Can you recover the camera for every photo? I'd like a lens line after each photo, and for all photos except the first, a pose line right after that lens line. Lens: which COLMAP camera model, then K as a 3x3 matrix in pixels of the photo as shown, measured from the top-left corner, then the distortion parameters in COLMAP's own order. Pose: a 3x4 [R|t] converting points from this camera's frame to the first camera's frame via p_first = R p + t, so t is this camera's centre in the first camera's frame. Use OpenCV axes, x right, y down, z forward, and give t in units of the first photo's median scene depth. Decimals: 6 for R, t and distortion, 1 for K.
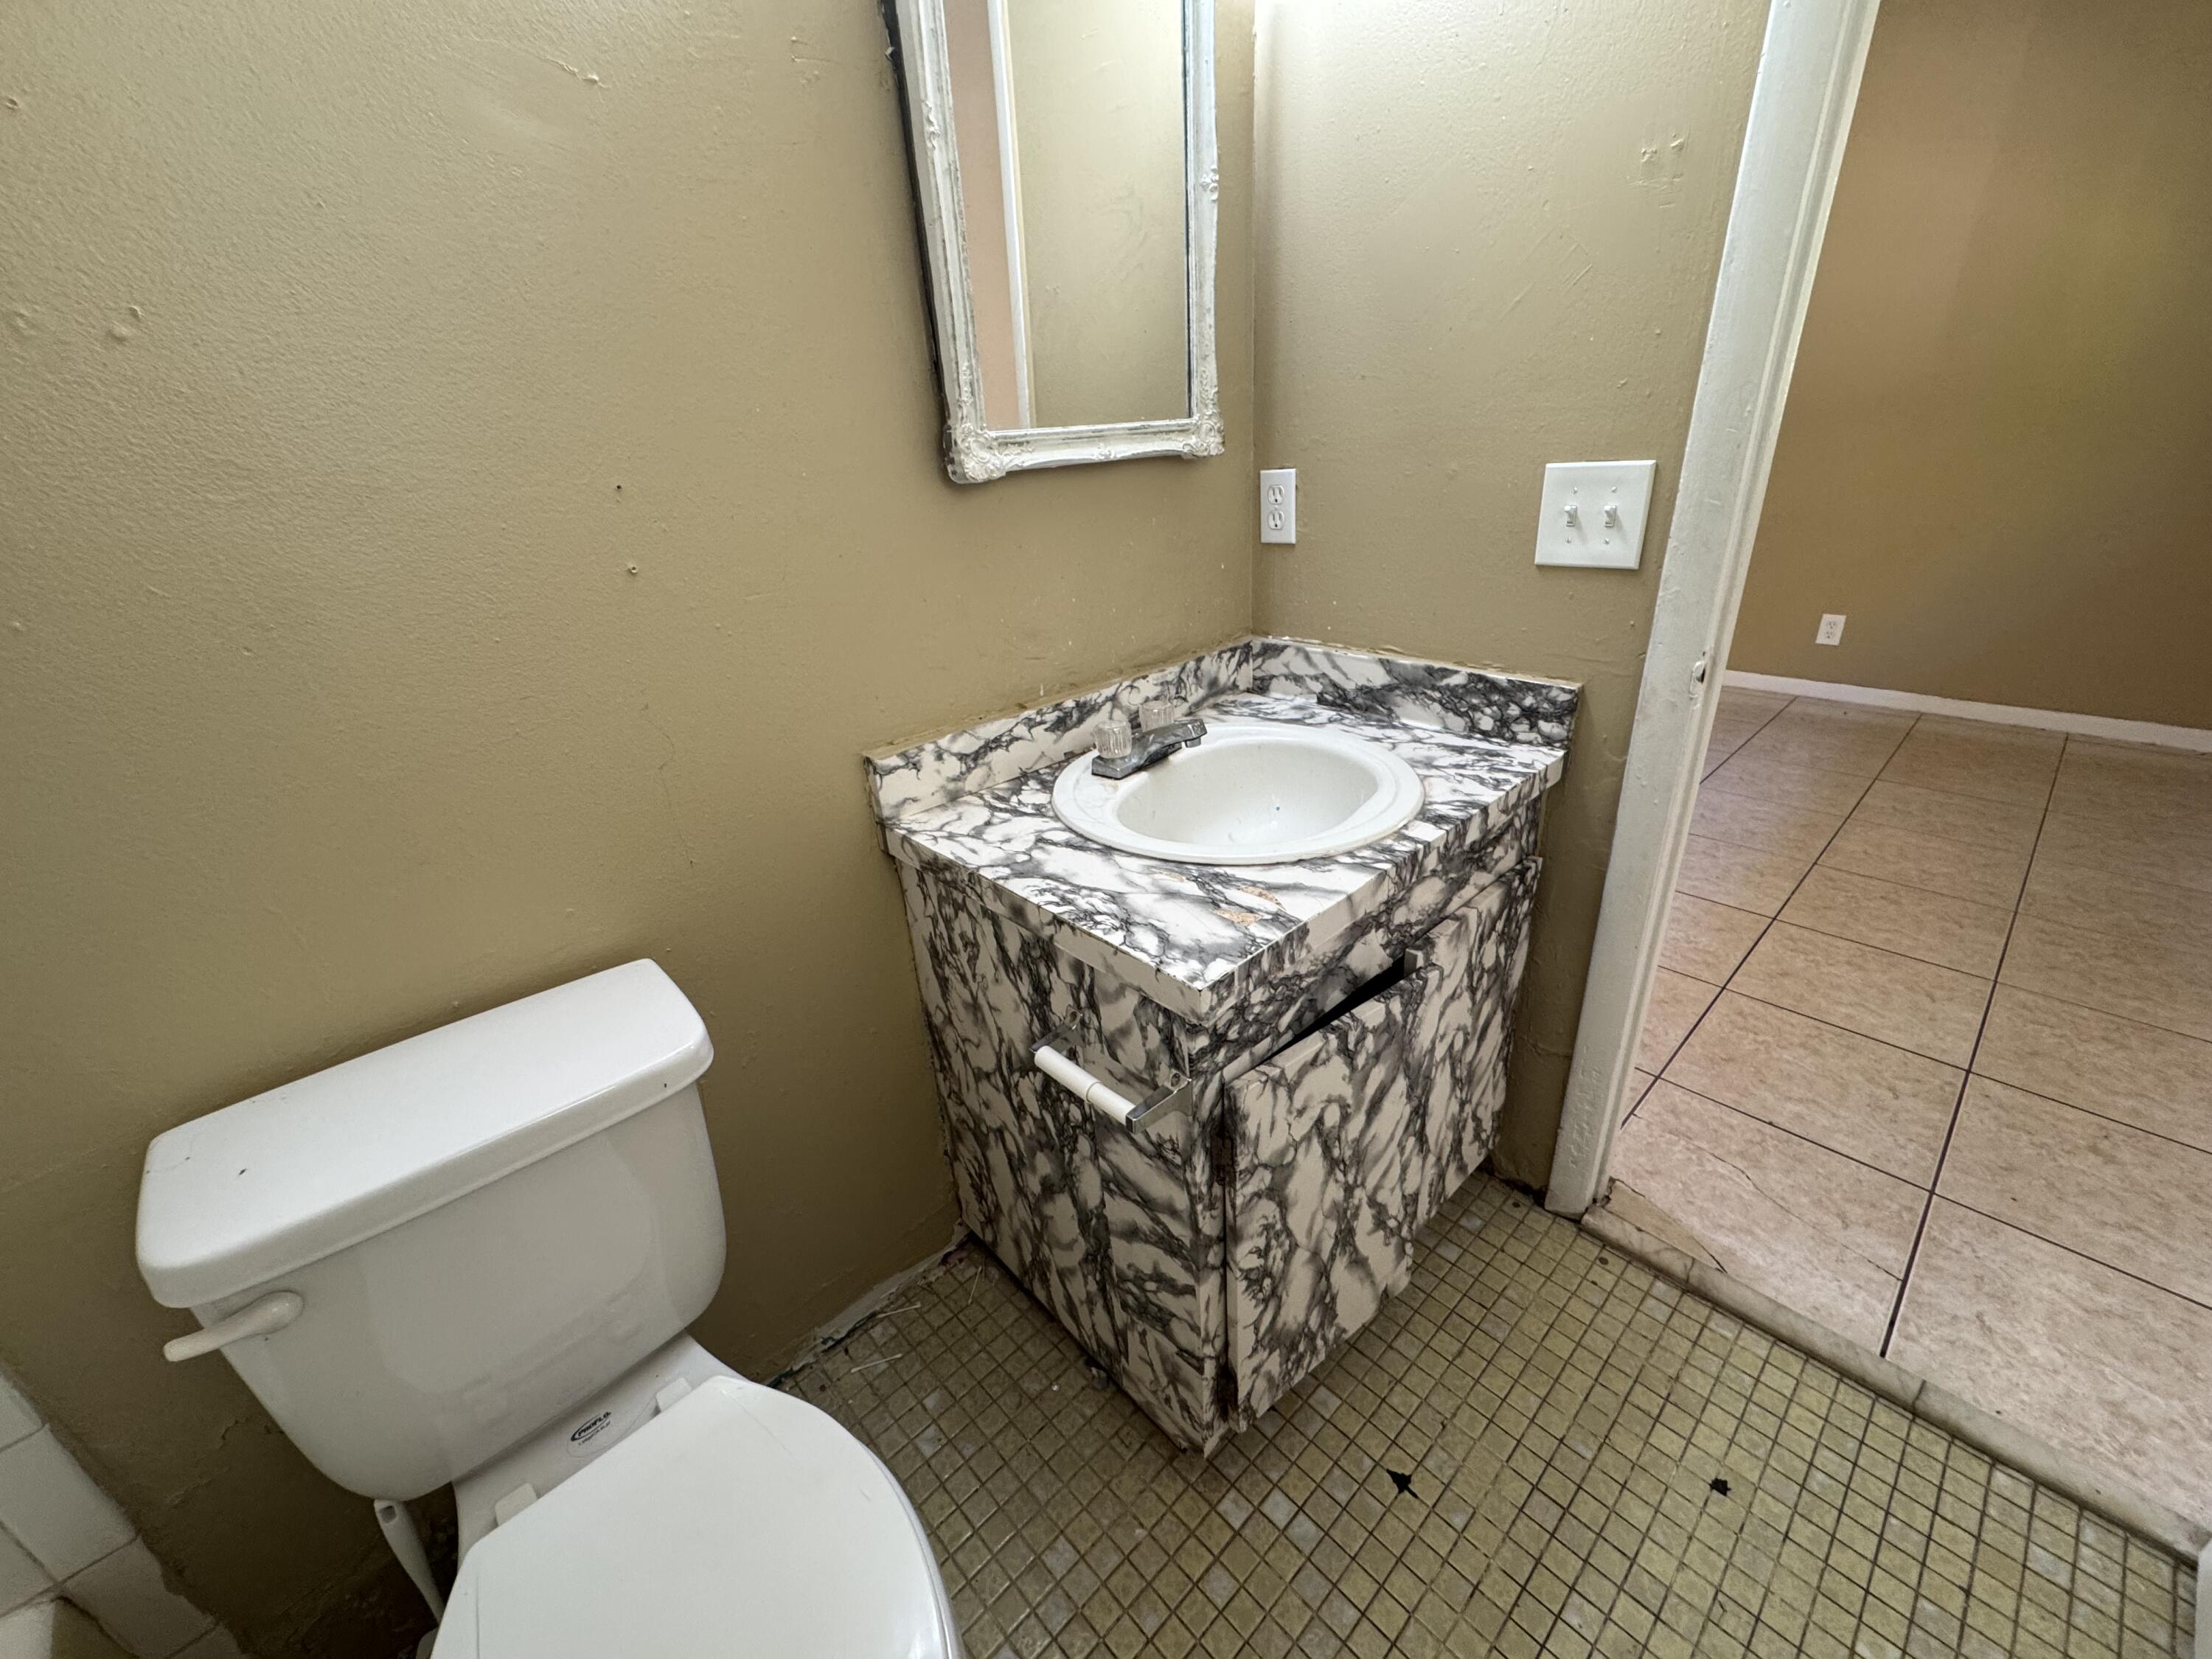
lens RADIAL K [[890.0, 0, 1106.0], [0, 890.0, 829.5], [0, 0, 1]] dist [-0.000384, -0.000140]
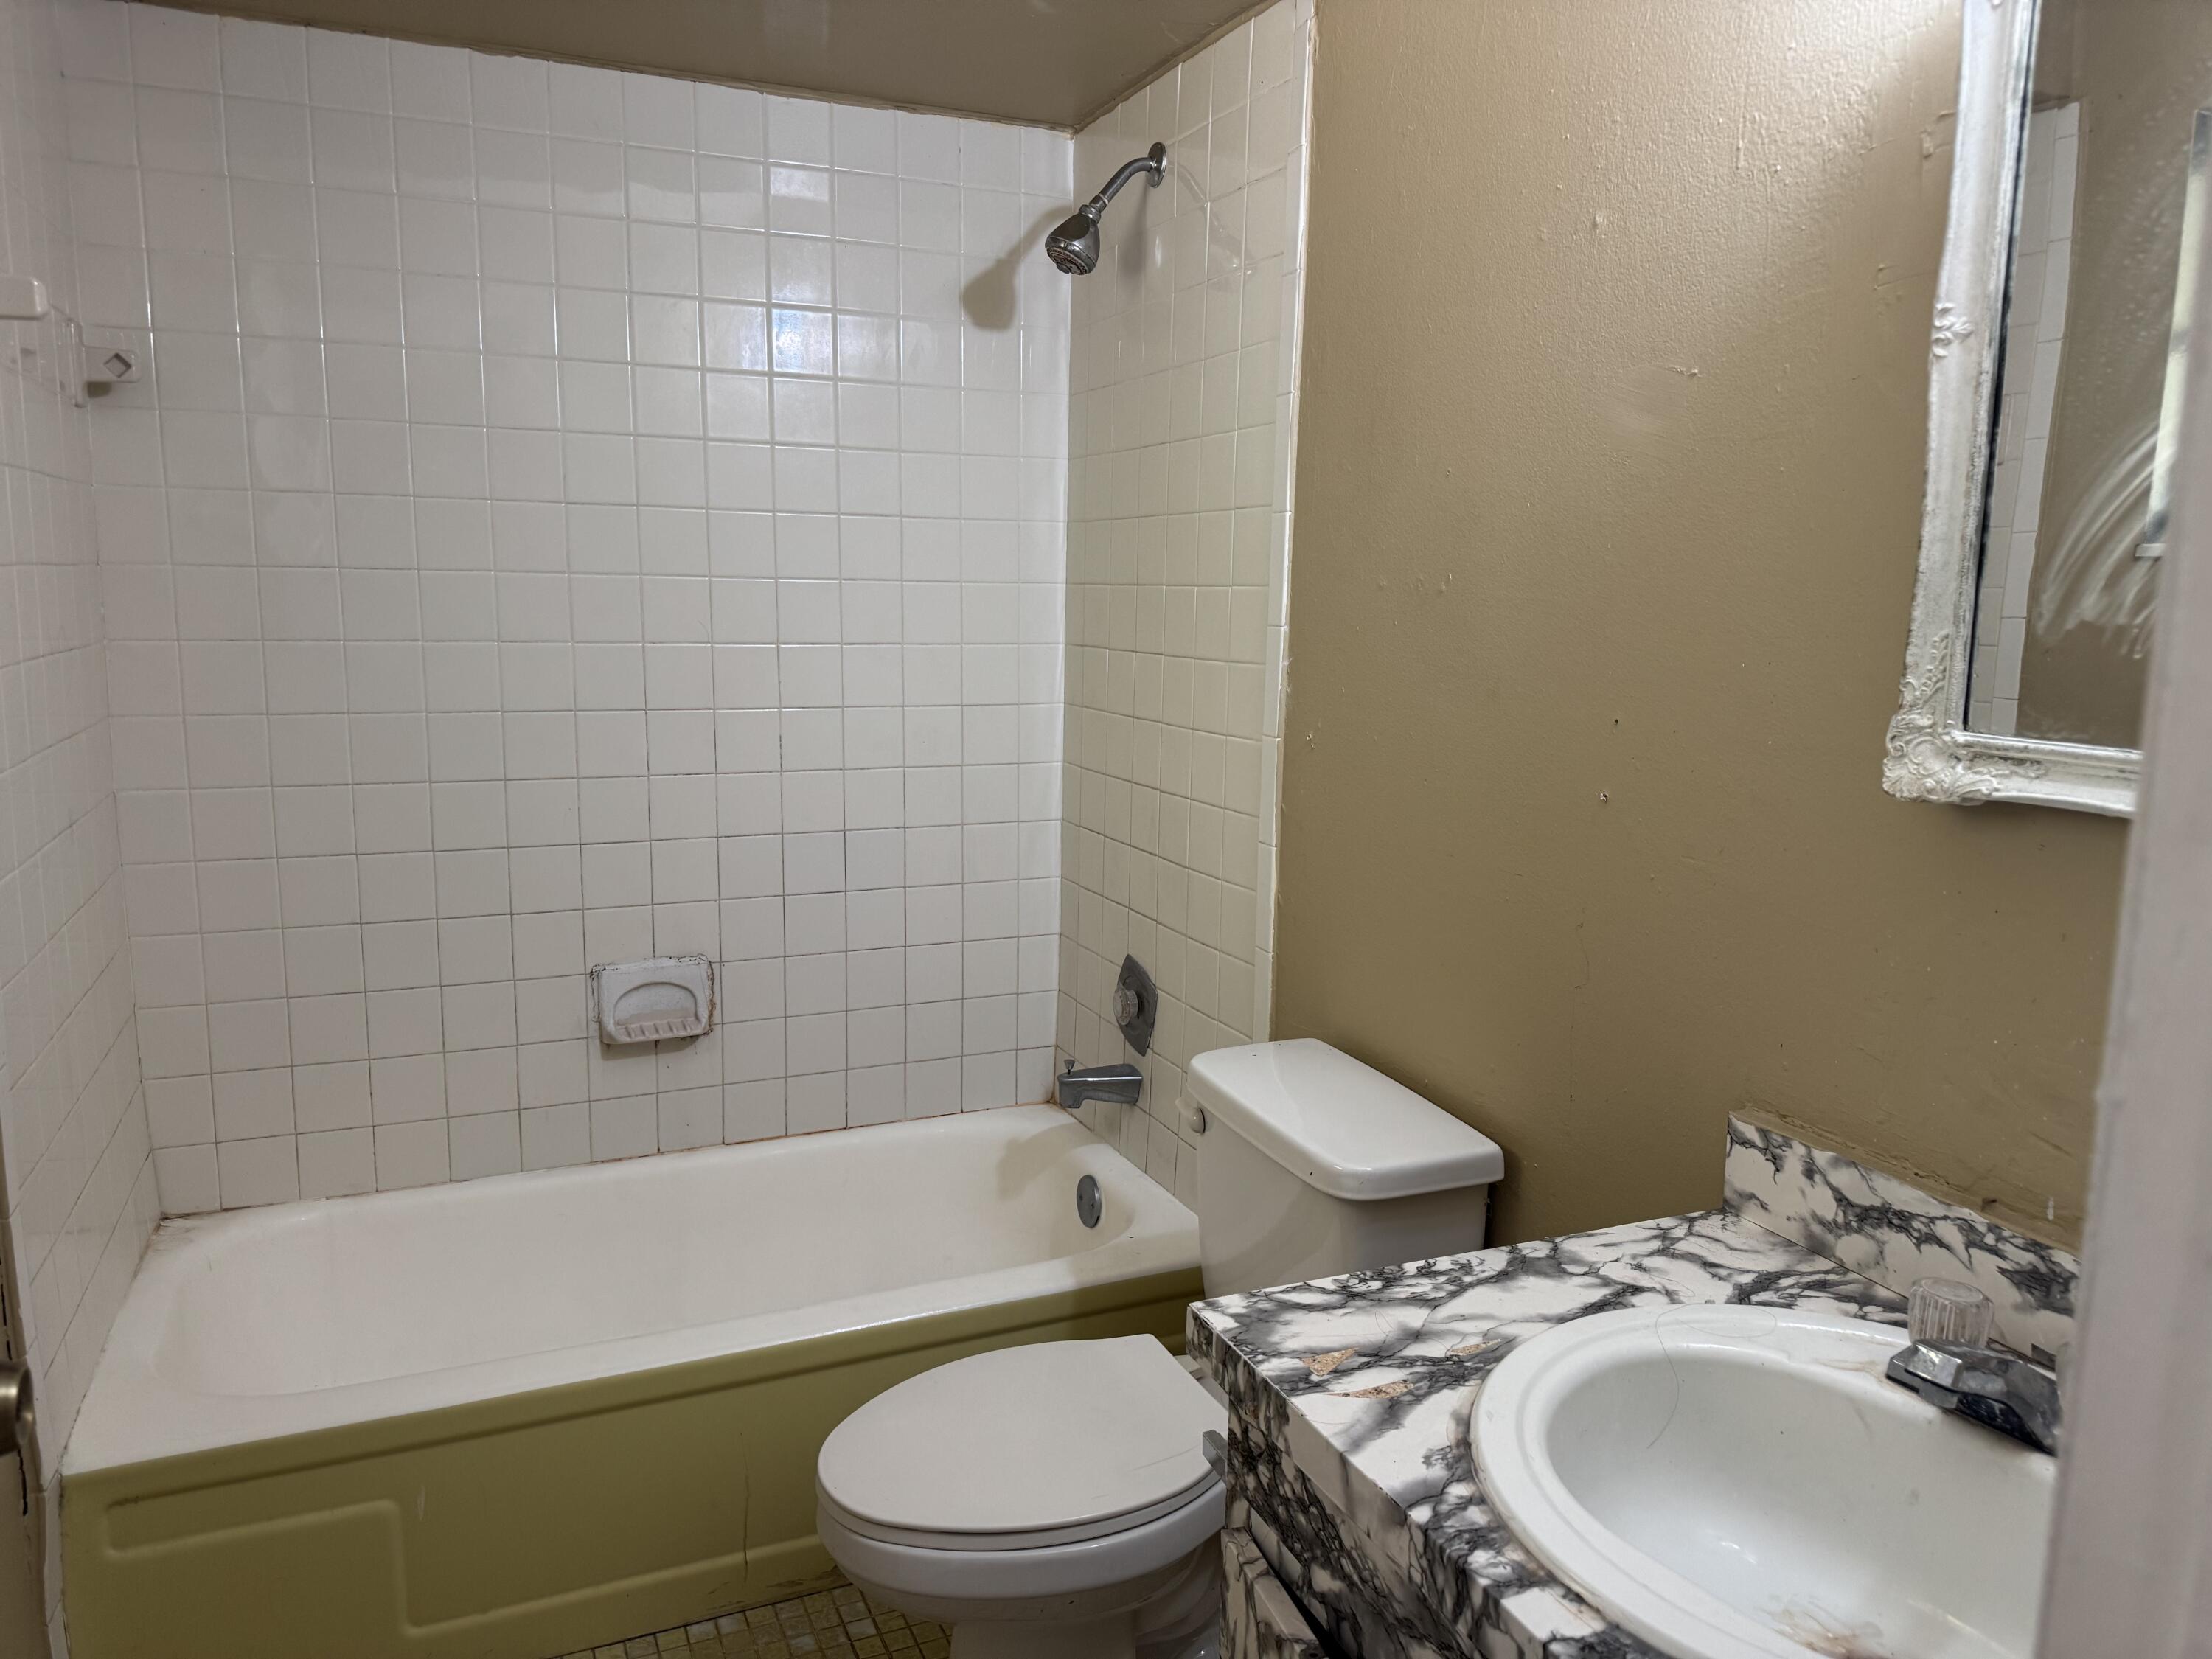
lens RADIAL K [[1589.2, 0, 1106.0], [0, 1589.2, 829.5], [0, 0, 1]] dist [0.198755, -0.458380]
pose [[-0.338549, 0.199005, -0.919664, 1.069828], [-0.388437, 0.860654, 0.329228, -0.511054], [0.857031, 0.468691, -0.214073, 0.739592]]
